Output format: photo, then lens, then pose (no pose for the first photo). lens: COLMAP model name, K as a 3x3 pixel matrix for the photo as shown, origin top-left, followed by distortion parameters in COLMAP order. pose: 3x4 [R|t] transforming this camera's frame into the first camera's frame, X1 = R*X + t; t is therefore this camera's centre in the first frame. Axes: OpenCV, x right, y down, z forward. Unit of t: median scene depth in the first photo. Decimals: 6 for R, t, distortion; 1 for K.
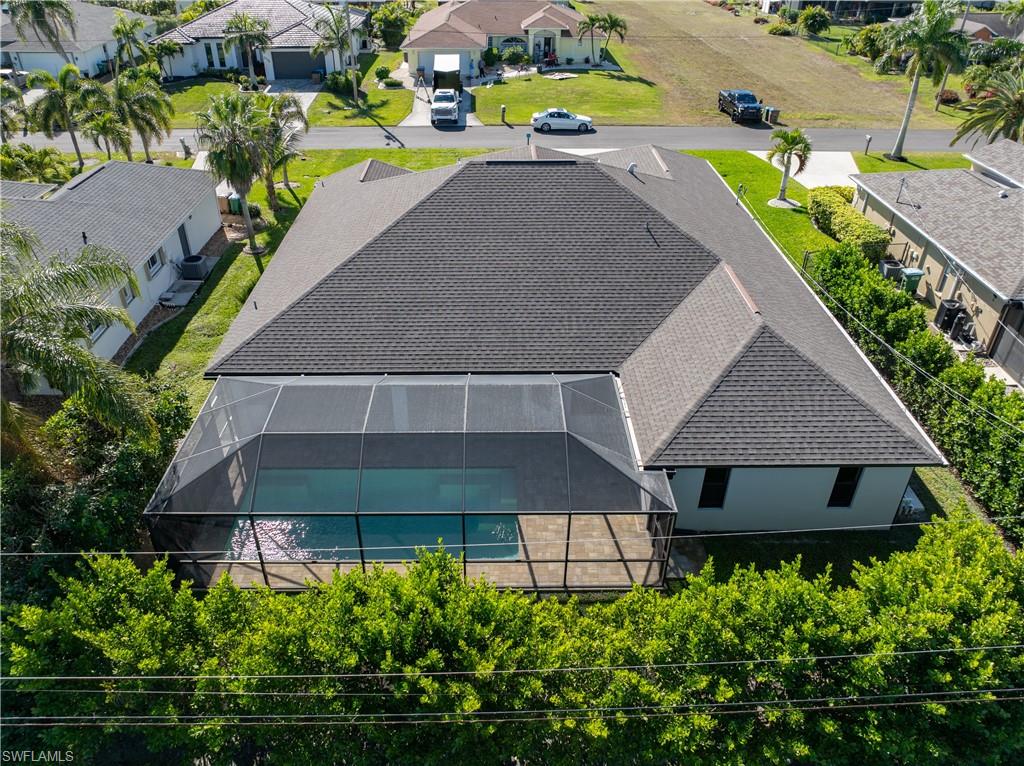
lens RADIAL K [[728.4, 0, 512.0], [0, 728.4, 383.0], [0, 0, 1]] dist [-0.039451, -0.001531]
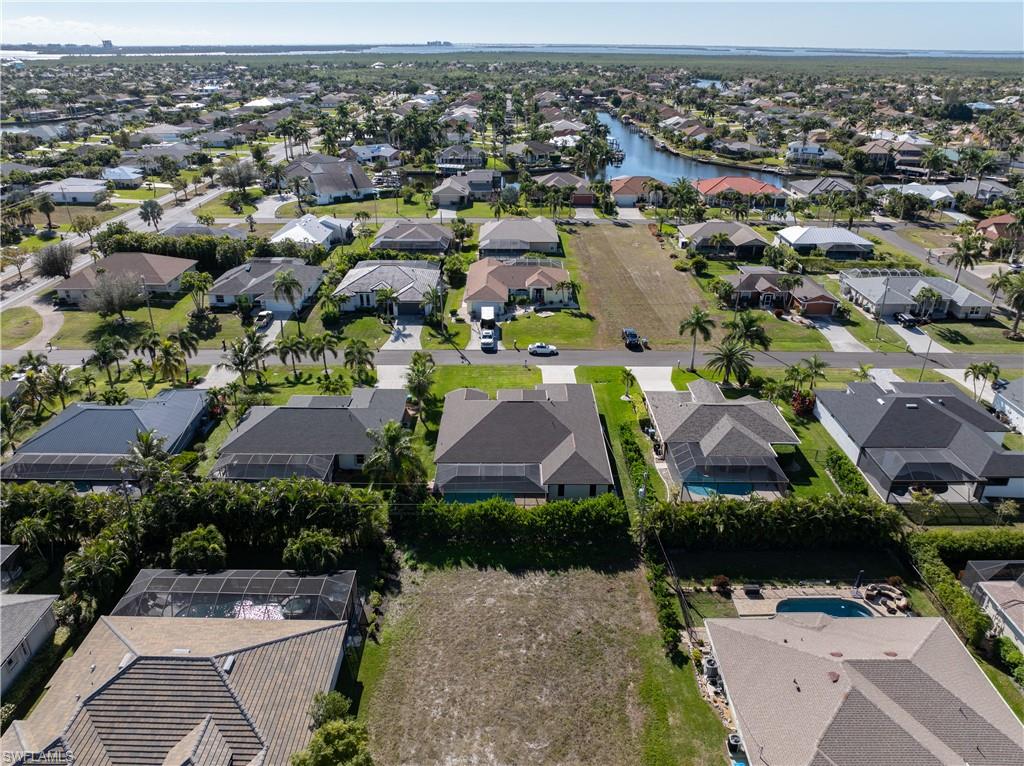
lens RADIAL K [[728.4, 0, 512.0], [0, 728.4, 383.0], [0, 0, 1]] dist [-0.039451, -0.001531]
pose [[0.999660, 0.004055, -0.025746, 0.030515], [-0.007730, 0.989507, -0.144276, 0.042244], [0.024890, 0.144426, 0.989203, -0.979816]]
